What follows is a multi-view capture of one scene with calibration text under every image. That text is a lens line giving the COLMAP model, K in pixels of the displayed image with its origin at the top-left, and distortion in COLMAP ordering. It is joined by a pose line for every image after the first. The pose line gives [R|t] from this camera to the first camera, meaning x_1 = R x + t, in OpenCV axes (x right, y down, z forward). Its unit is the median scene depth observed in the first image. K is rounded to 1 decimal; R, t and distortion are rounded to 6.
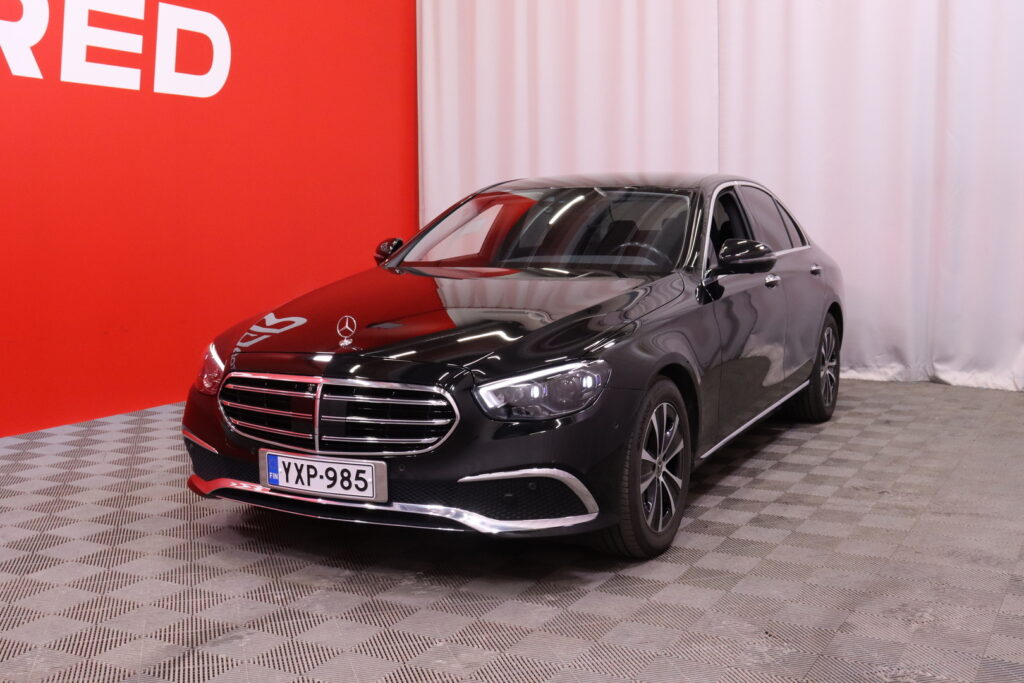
lens RADIAL K [[1176.2, 0, 511.5], [0, 1176.2, 337.5], [0, 0, 1]] dist [-0.259472, 0.000000]
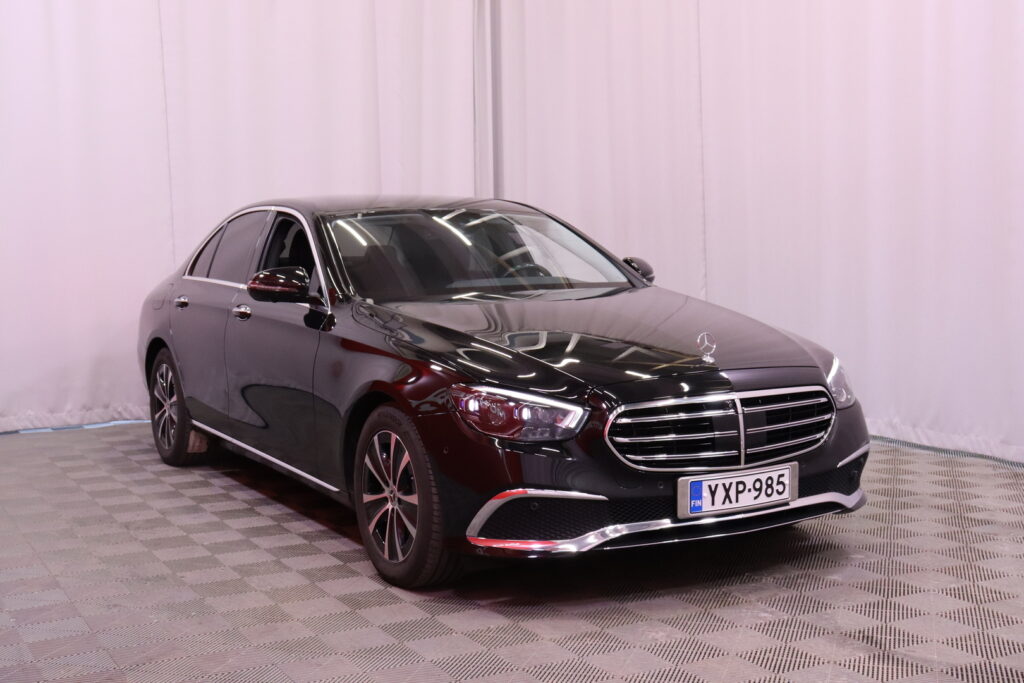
lens RADIAL K [[1286.5, 0, 537.0], [0, 1286.5, 352.8], [0, 0, 1]] dist [0.079143, 0.000000]
pose [[0.531097, -0.078638, 0.843654, -1.196855], [0.090693, 0.995240, 0.035675, -0.055900], [-0.842443, 0.057566, 0.535701, 0.545845]]
